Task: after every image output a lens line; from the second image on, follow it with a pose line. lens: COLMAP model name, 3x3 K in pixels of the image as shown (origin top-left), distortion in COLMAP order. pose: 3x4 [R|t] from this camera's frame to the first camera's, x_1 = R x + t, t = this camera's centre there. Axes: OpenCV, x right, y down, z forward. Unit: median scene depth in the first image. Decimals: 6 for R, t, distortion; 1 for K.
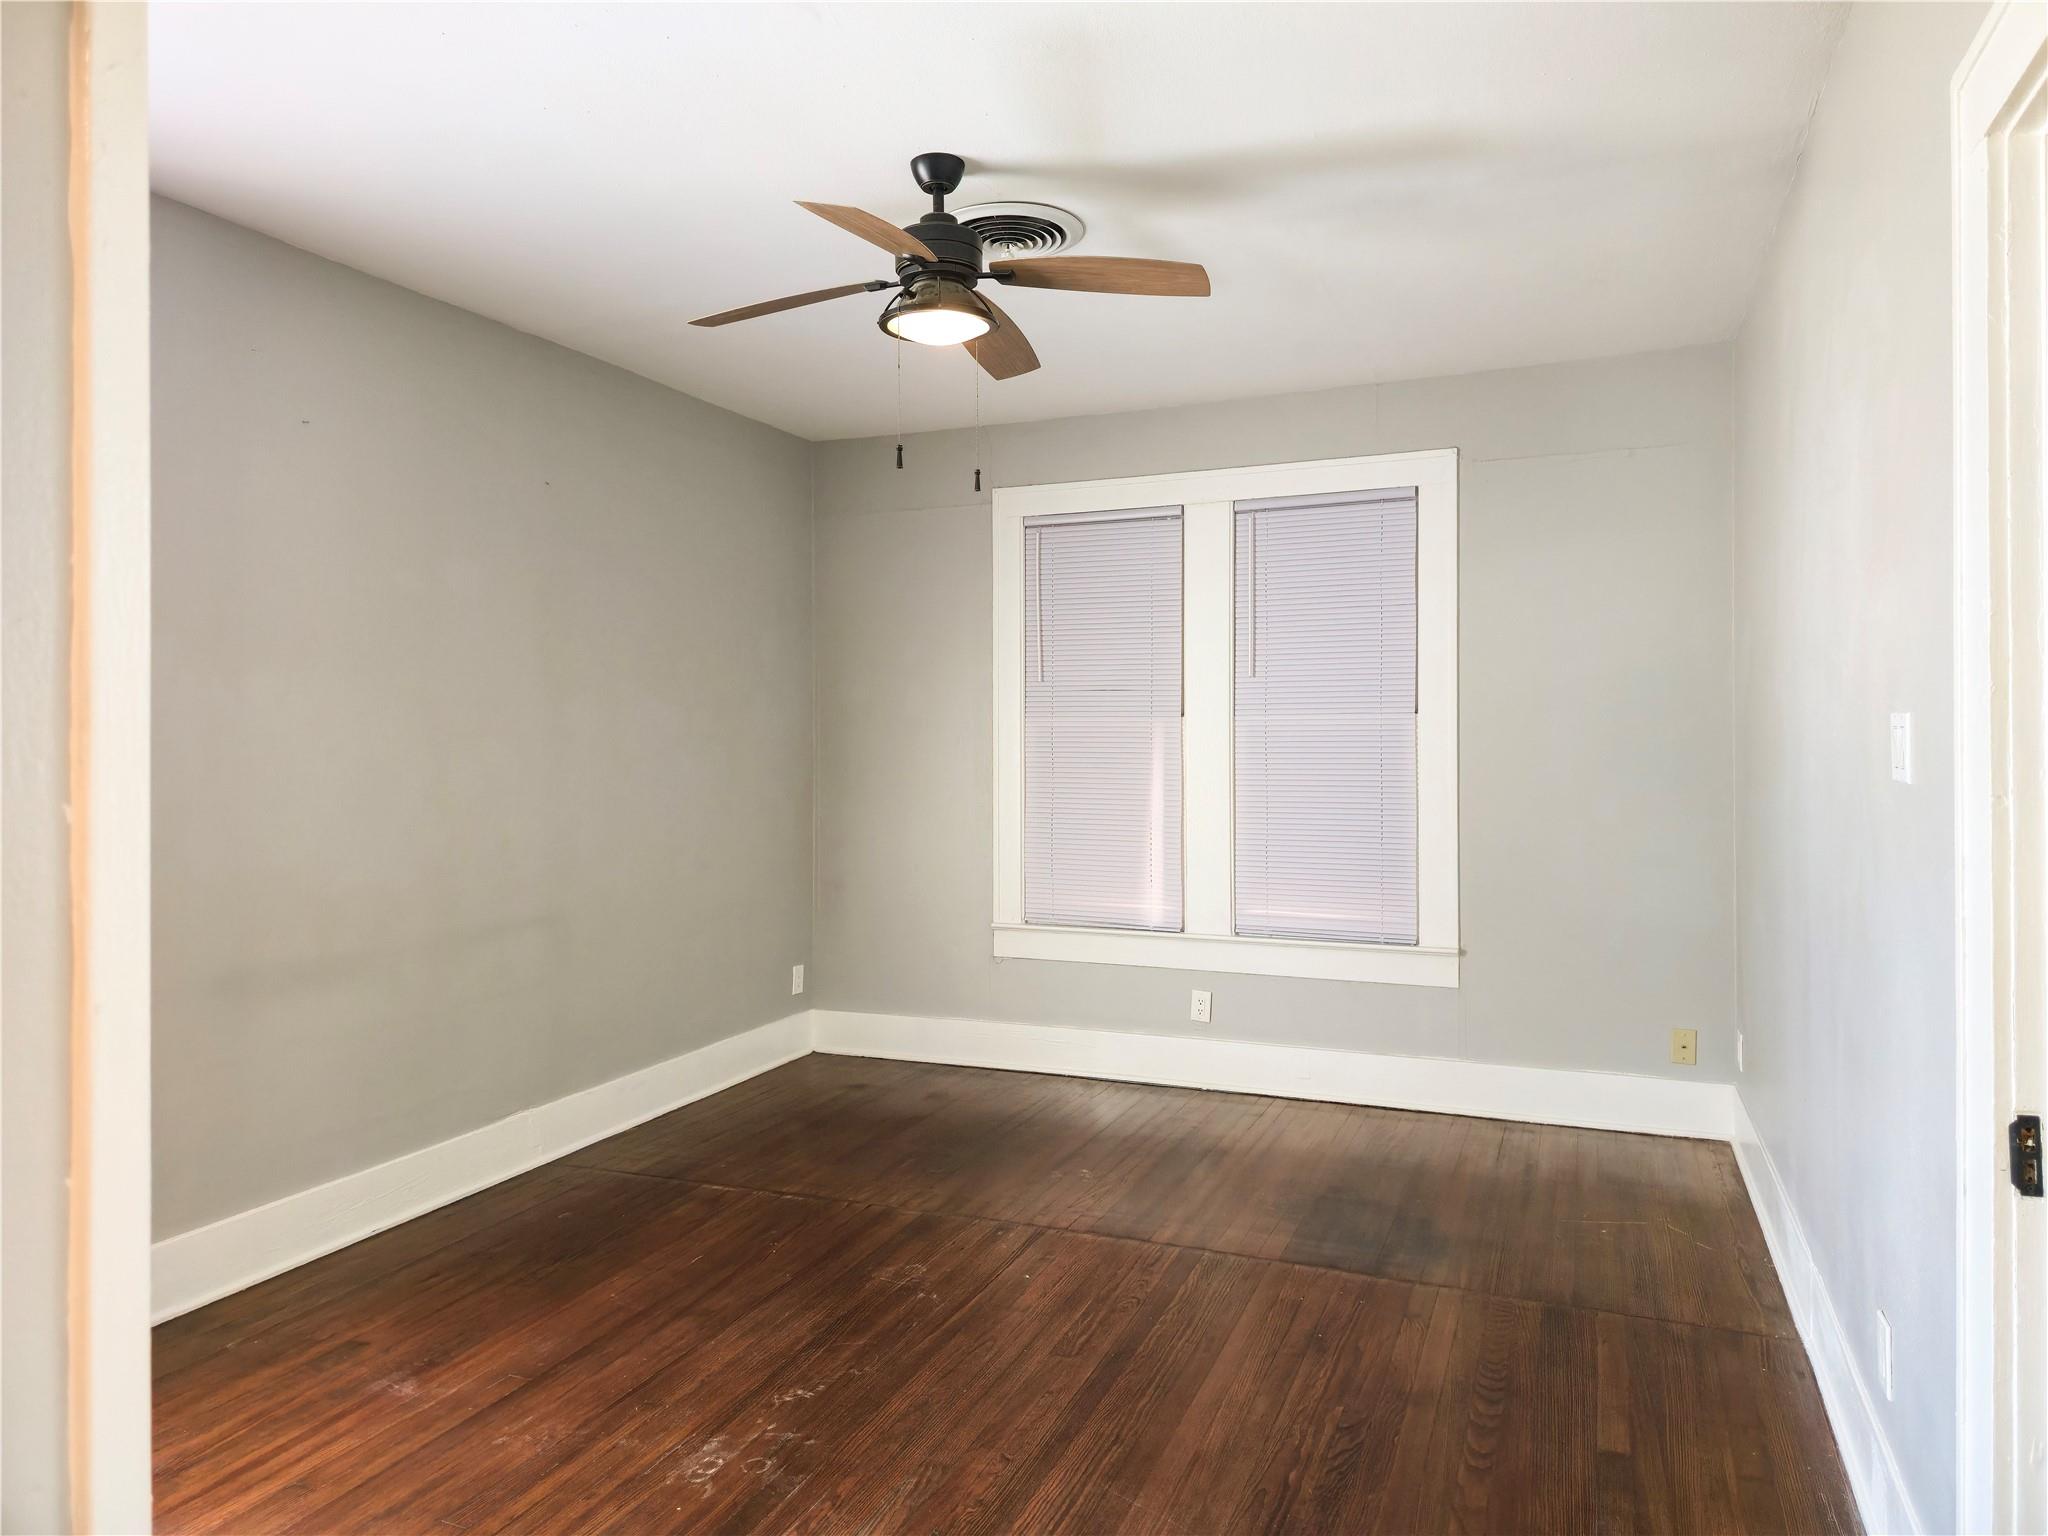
lens RADIAL K [[1383.6, 0, 1038.9], [0, 1383.6, 745.9], [0, 0, 1]] dist [0.046737, -0.042006]
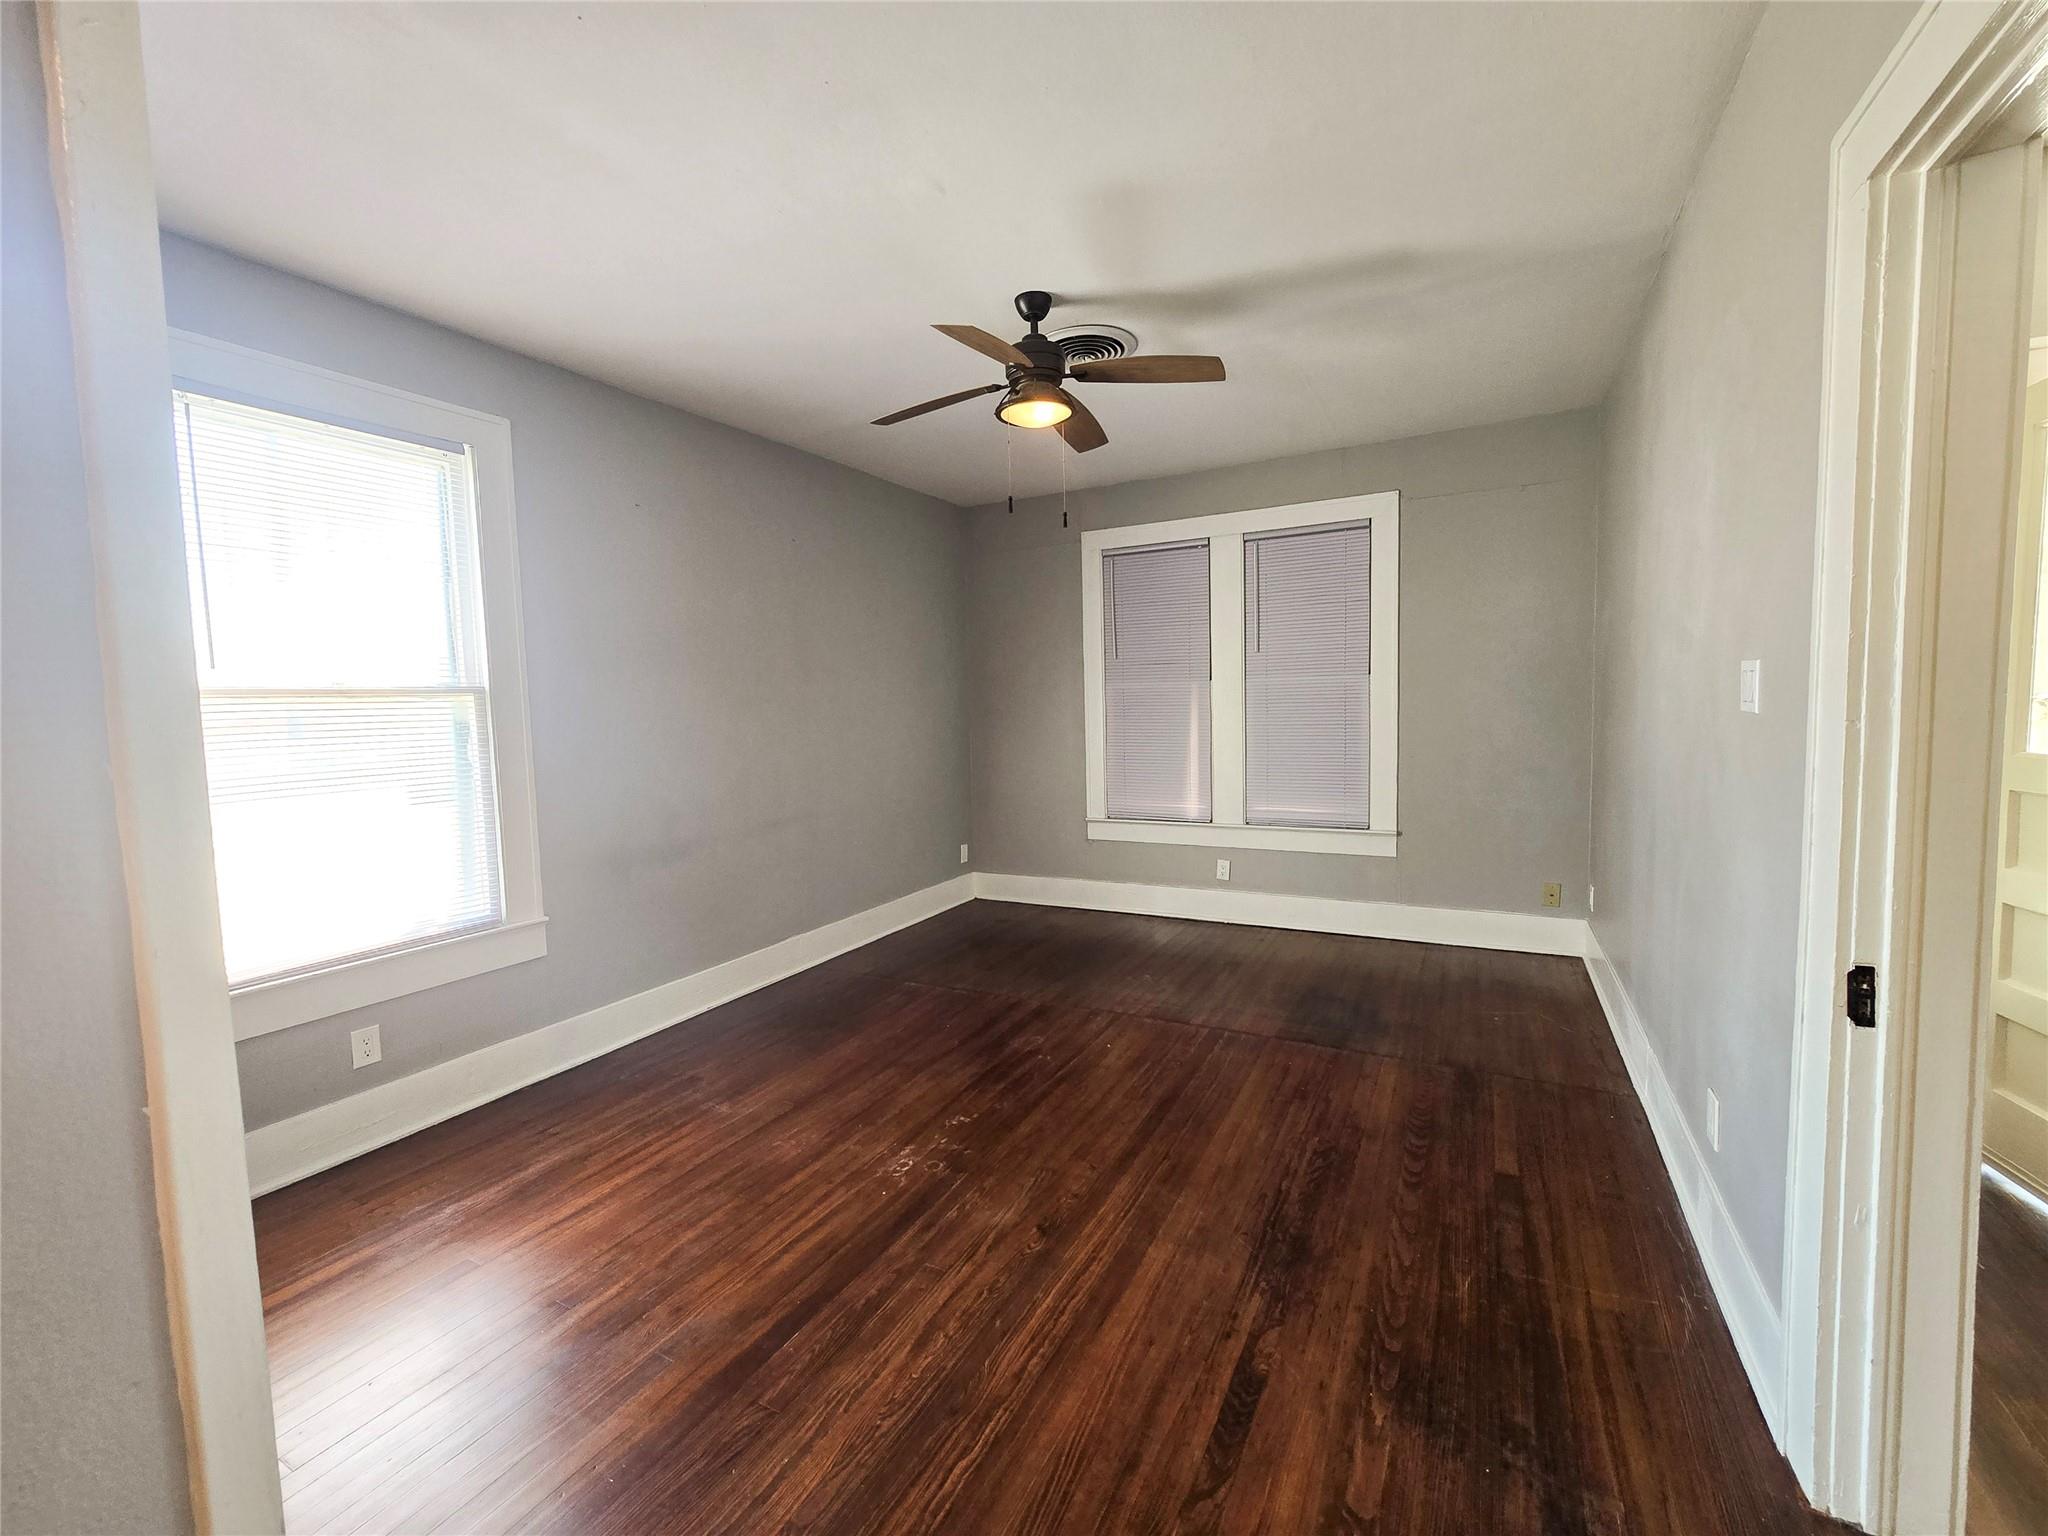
lens RADIAL K [[853.7, 0, 1034.7], [0, 853.7, 772.7], [0, 0, 1]] dist [-0.008383, 0.002383]
pose [[0.994693, -0.014451, -0.101867, 0.011783], [0.022499, 0.996676, 0.078300, 0.002965], [0.100397, -0.080176, 0.991712, 0.082403]]
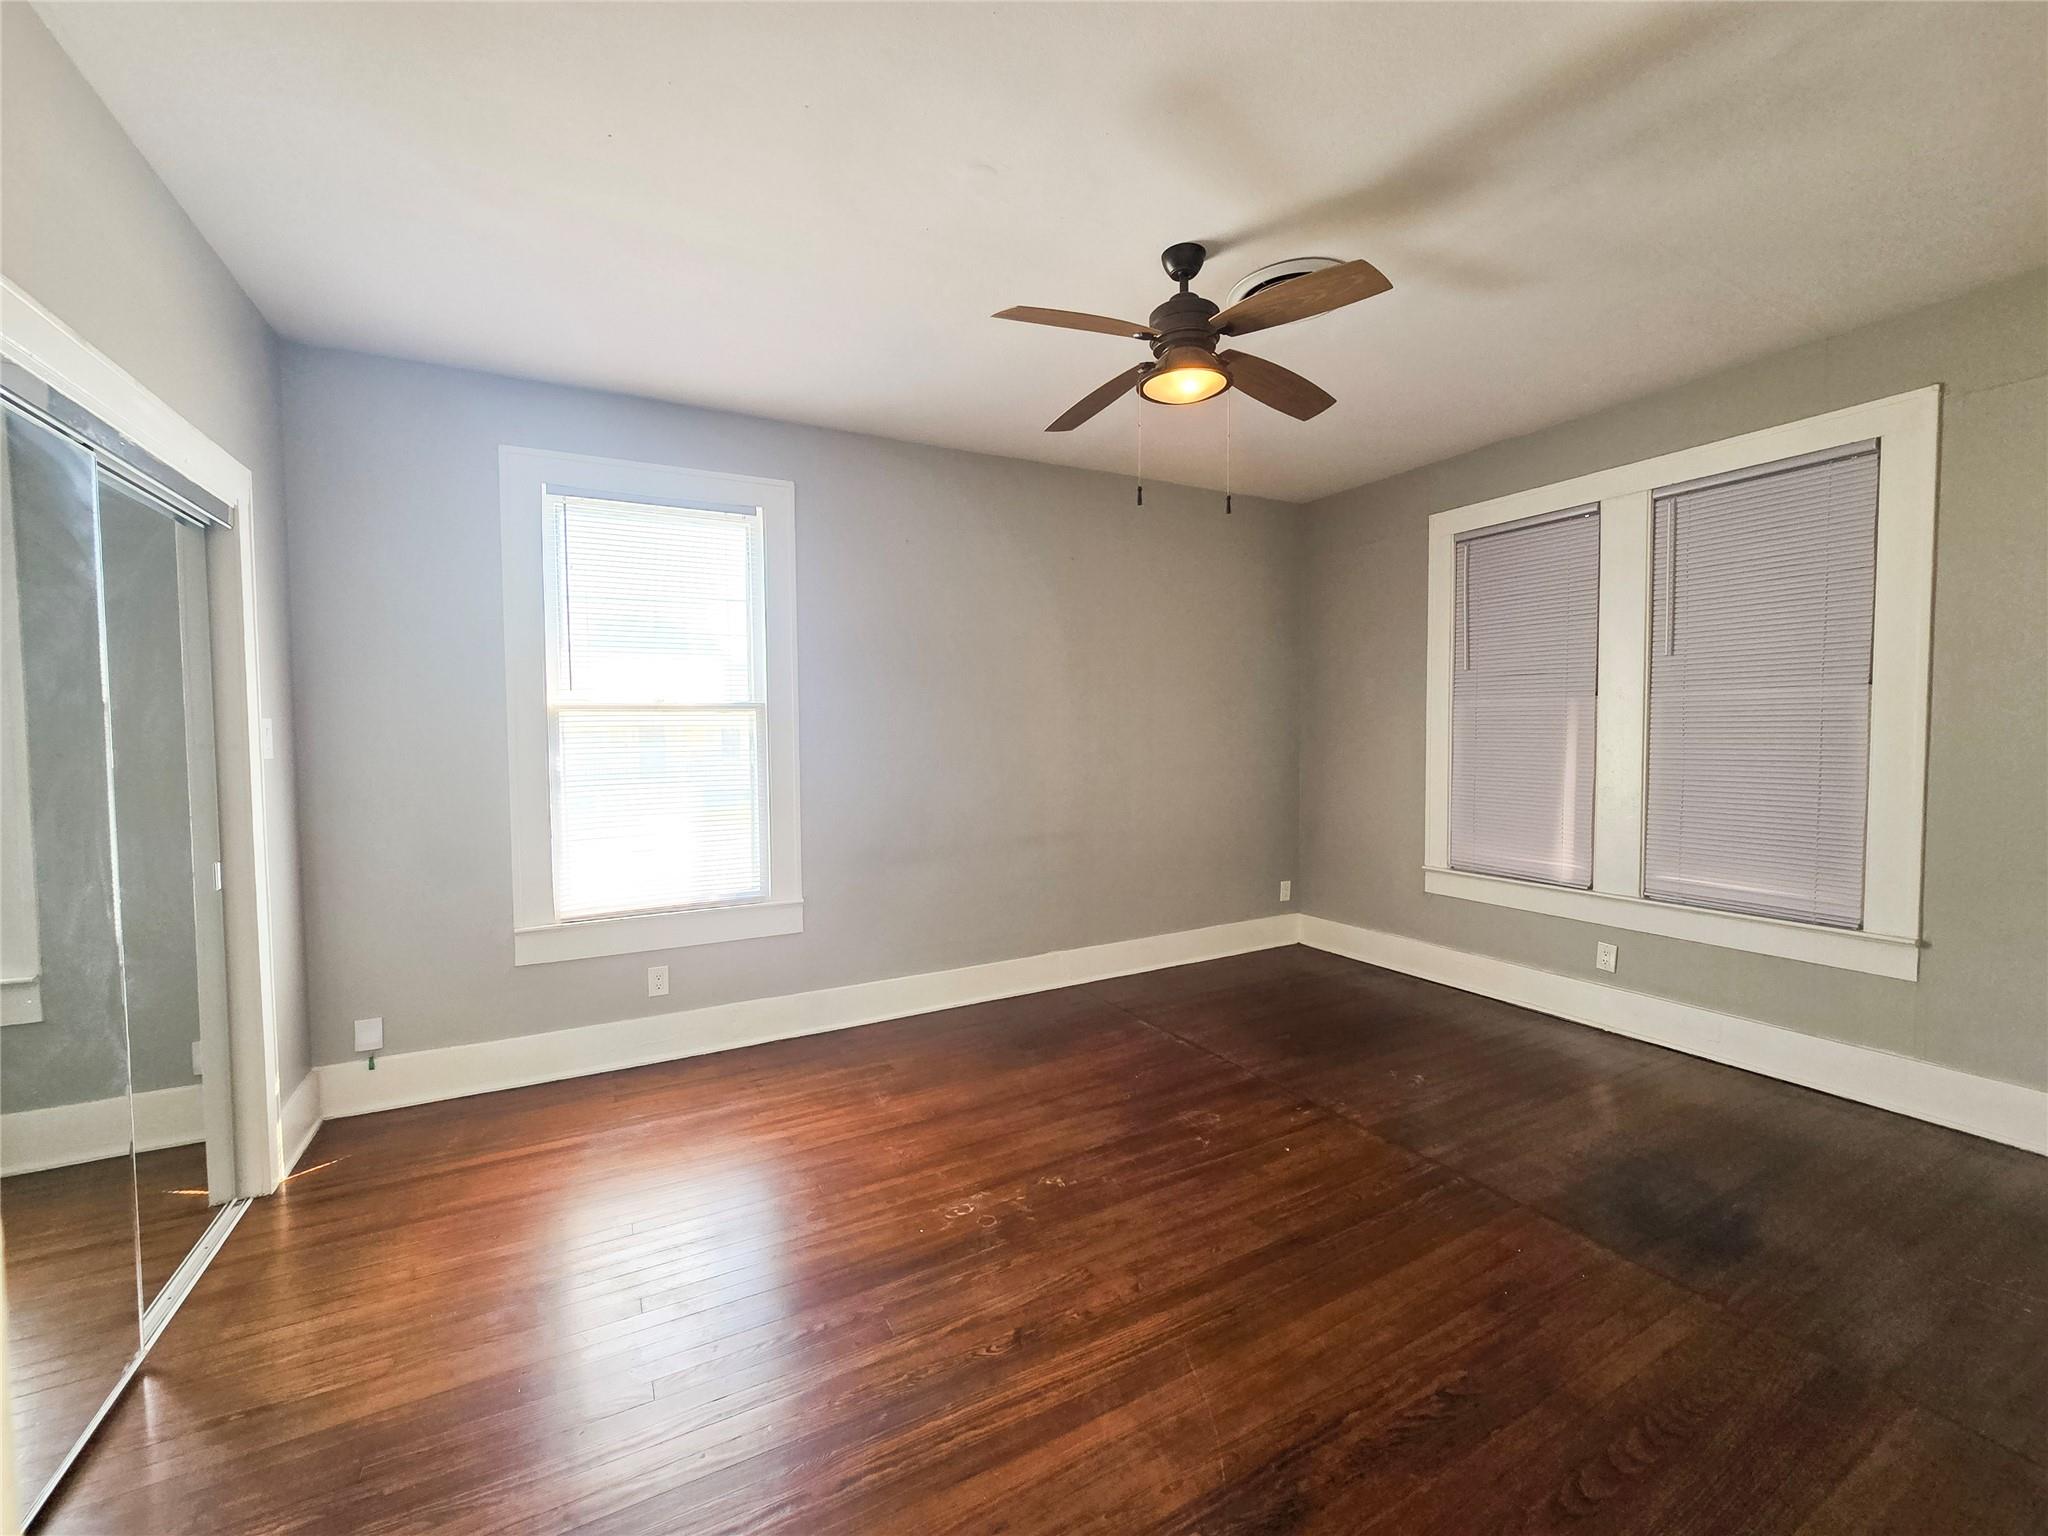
lens RADIAL K [[853.7, 0, 1043.5], [0, 853.7, 770.9], [0, 0, 1]] dist [-0.008383, 0.002383]
pose [[0.767900, 0.025346, -0.640068, 0.325004], [0.005711, 0.998906, 0.046407, 0.007848], [0.640544, -0.039291, 0.766916, 0.313103]]
